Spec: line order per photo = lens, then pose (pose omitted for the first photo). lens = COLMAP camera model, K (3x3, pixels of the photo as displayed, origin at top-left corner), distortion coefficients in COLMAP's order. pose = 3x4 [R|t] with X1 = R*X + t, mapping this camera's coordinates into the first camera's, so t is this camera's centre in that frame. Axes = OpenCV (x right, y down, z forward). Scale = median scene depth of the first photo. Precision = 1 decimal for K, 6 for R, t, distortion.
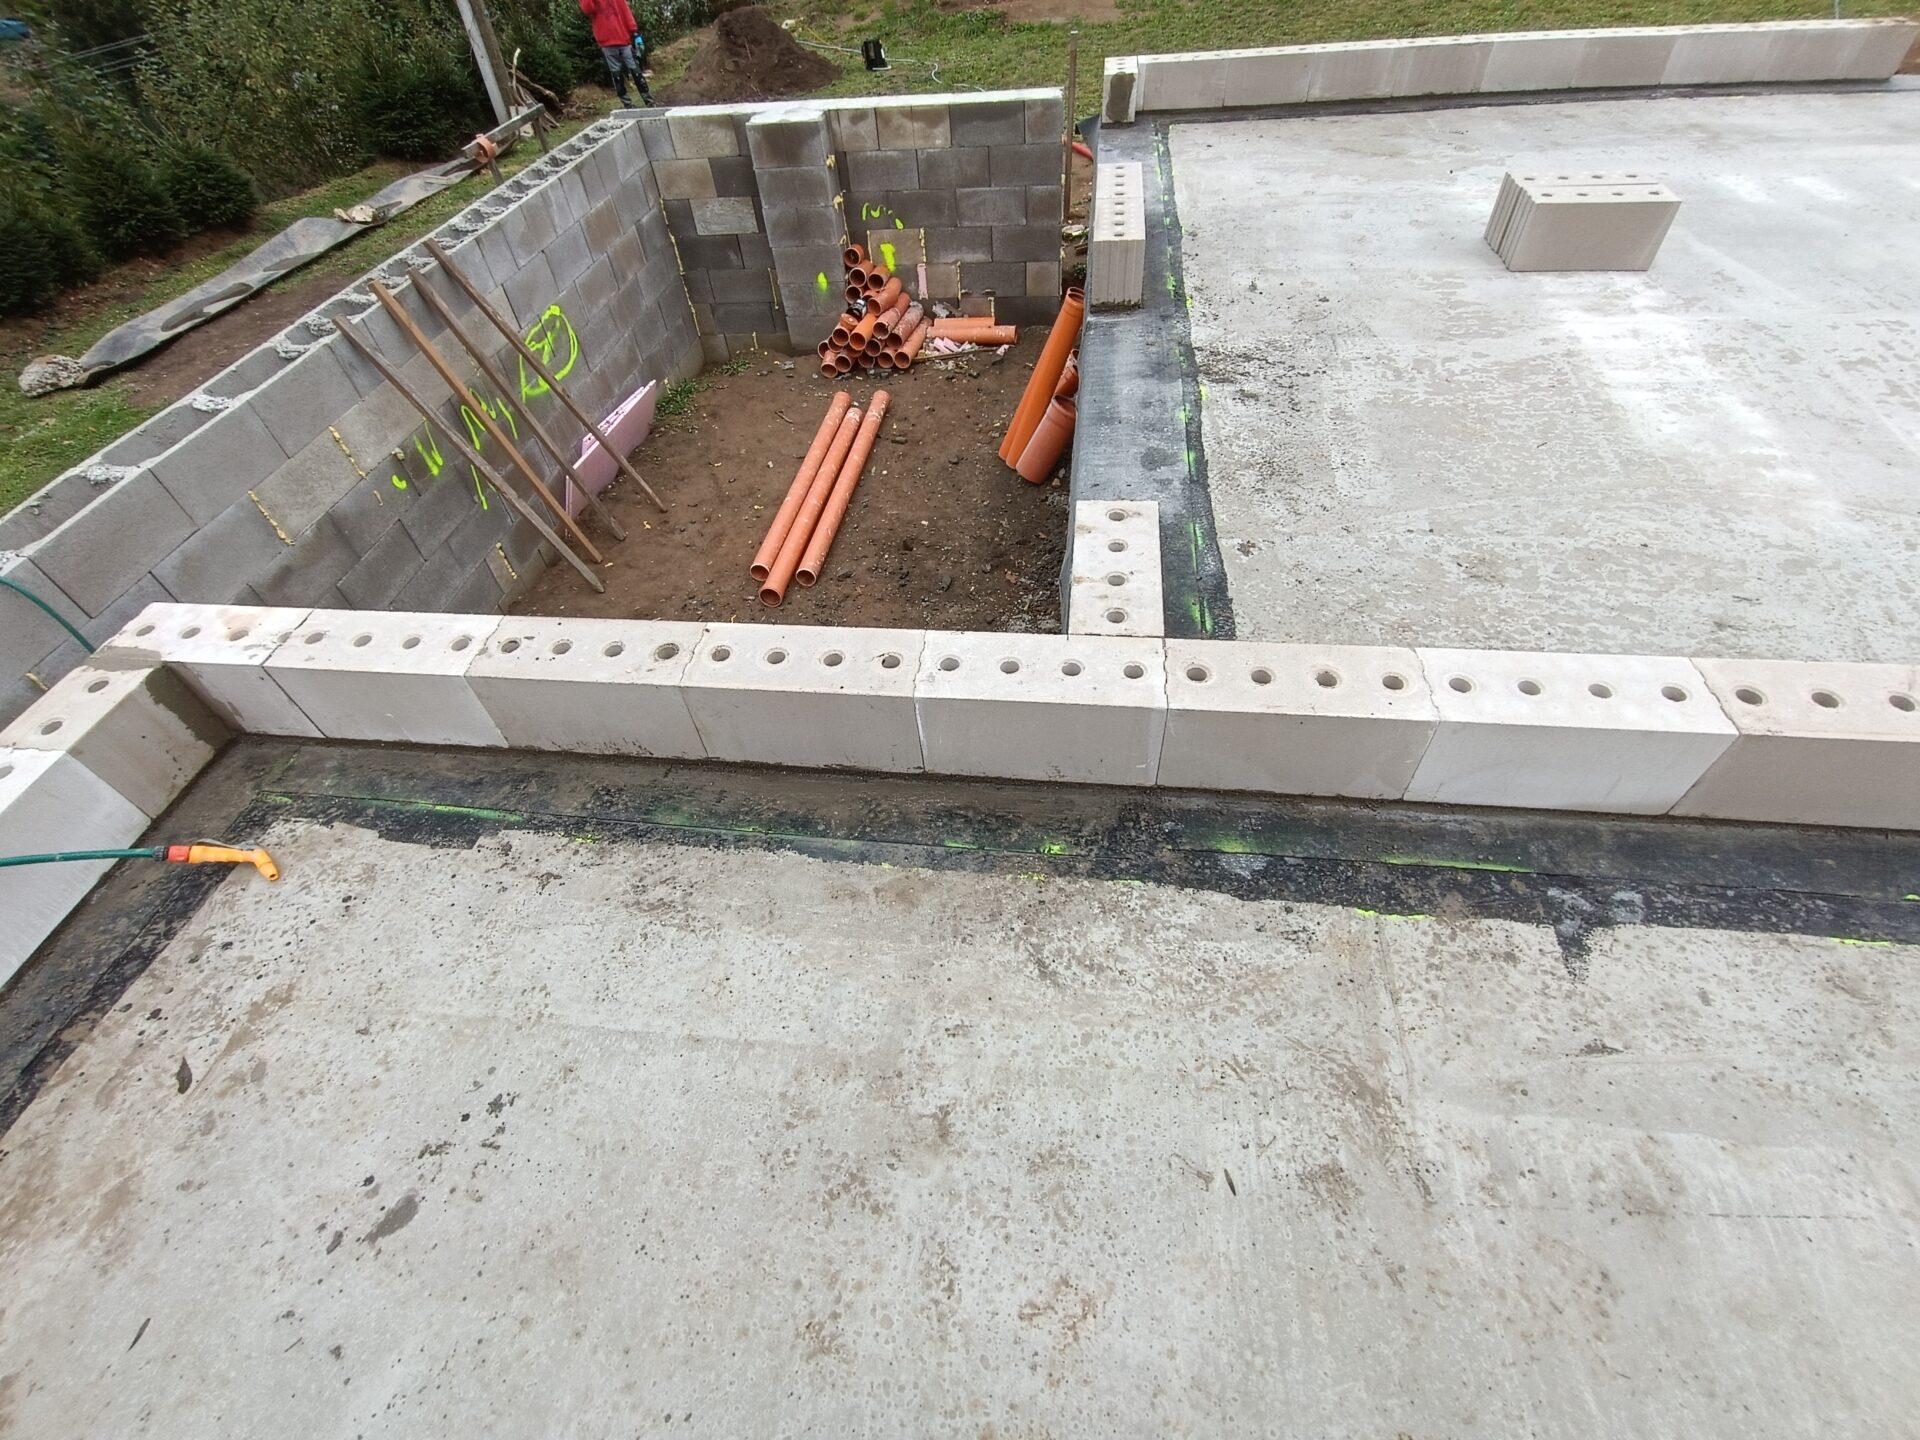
lens RADIAL K [[858.4, 0, 957.4], [0, 858.4, 715.3], [0, 0, 1]] dist [-0.001603, 0.000618]
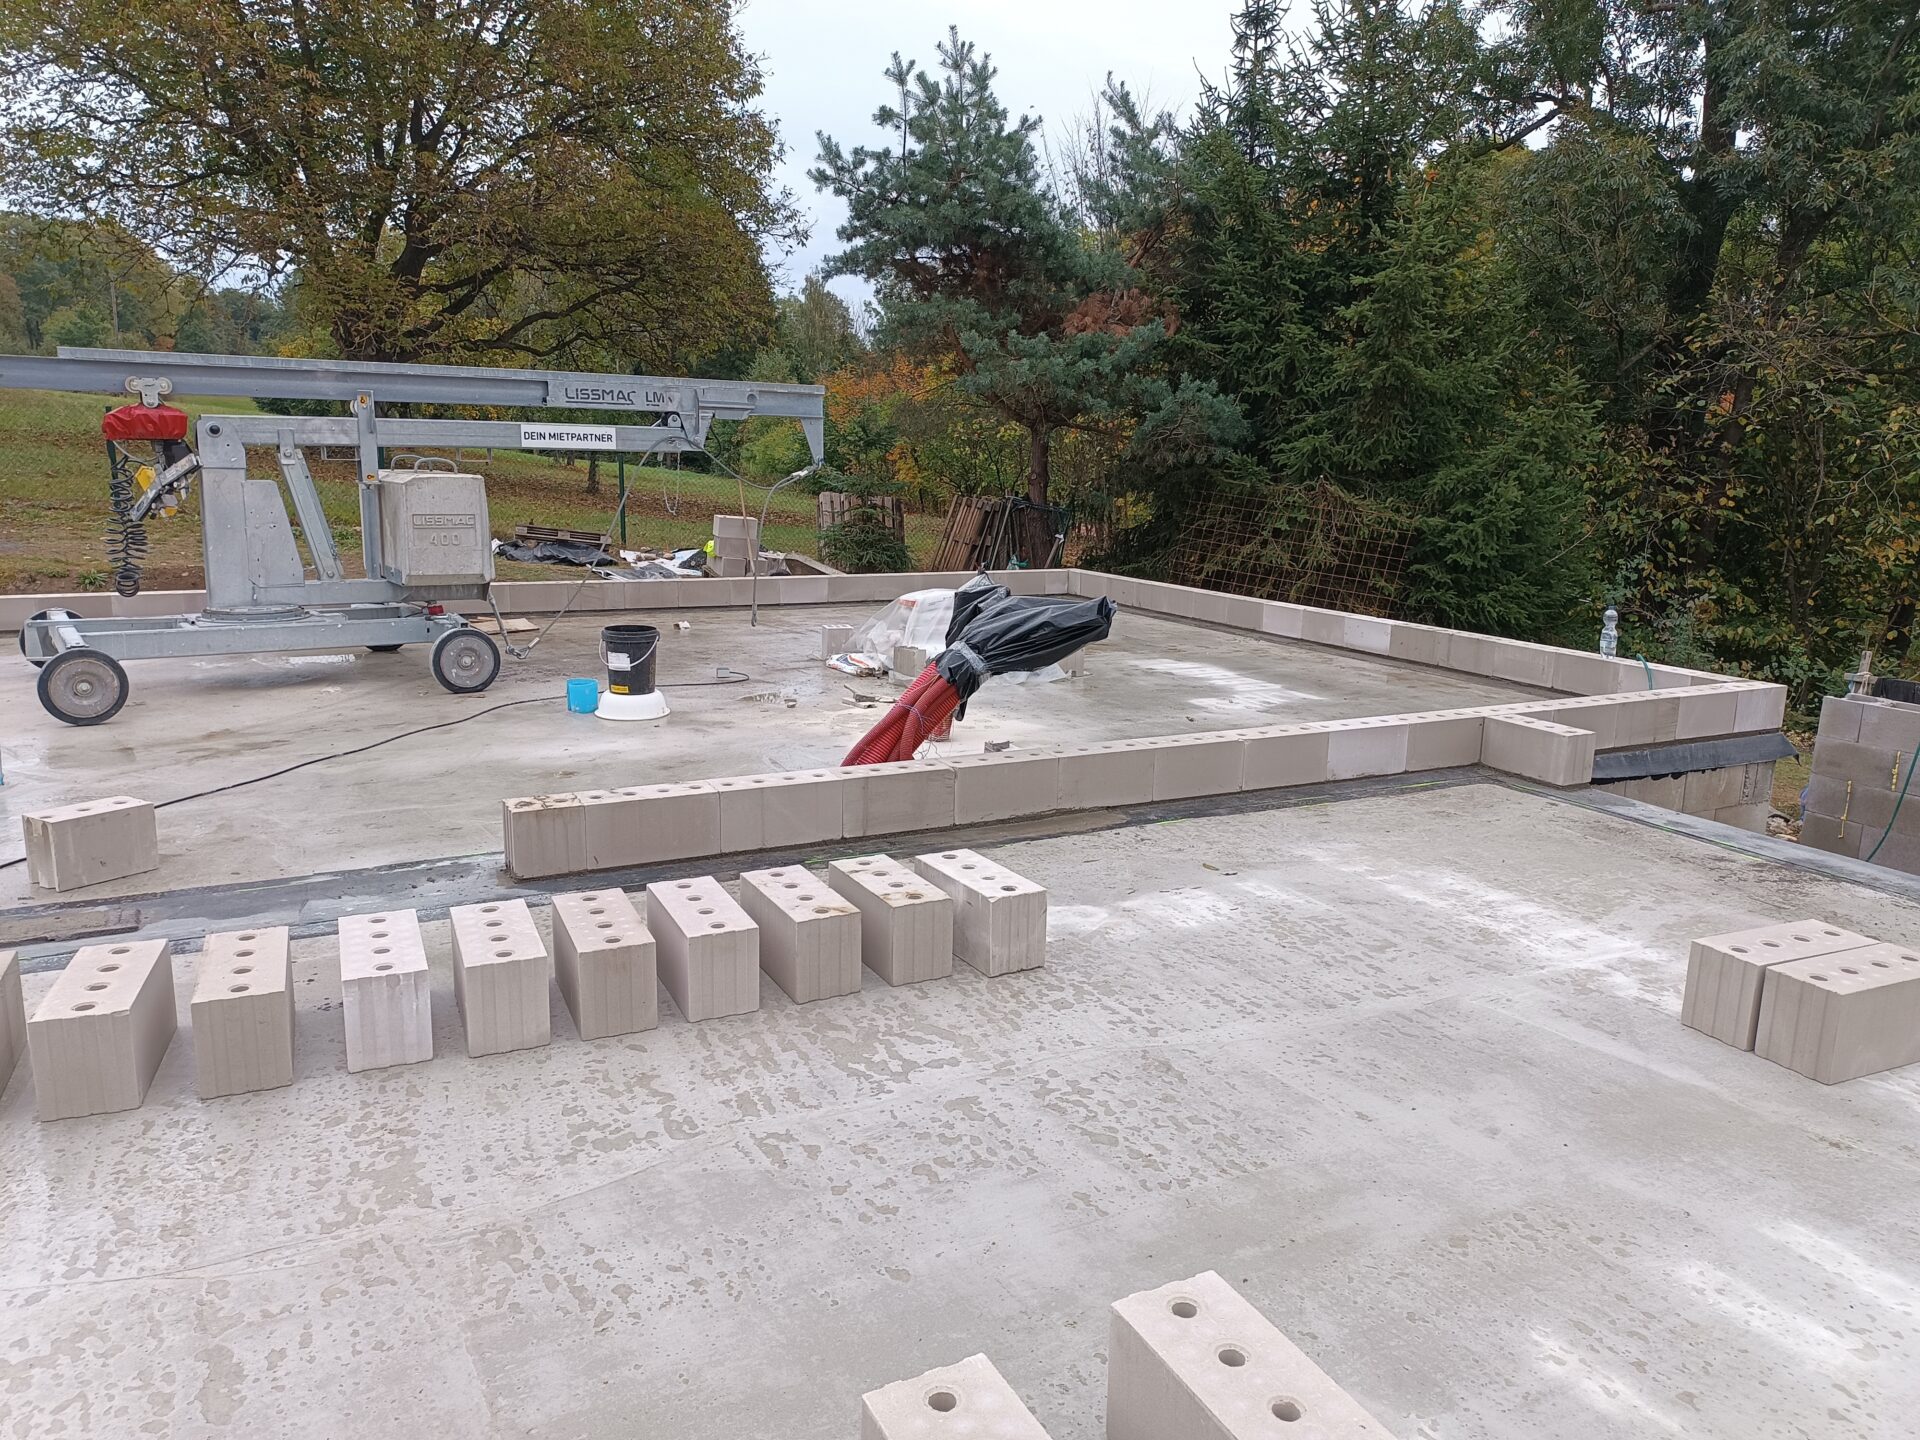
lens RADIAL K [[1374.0, 0, 954.0], [0, 1374.0, 722.9], [0, 0, 1]] dist [0.008040, -0.005079]
pose [[-0.827232, 0.160616, -0.538413, 2.094568], [-0.390407, 0.524833, 0.756395, -1.423722], [0.404066, 0.835915, -0.371453, 1.094238]]
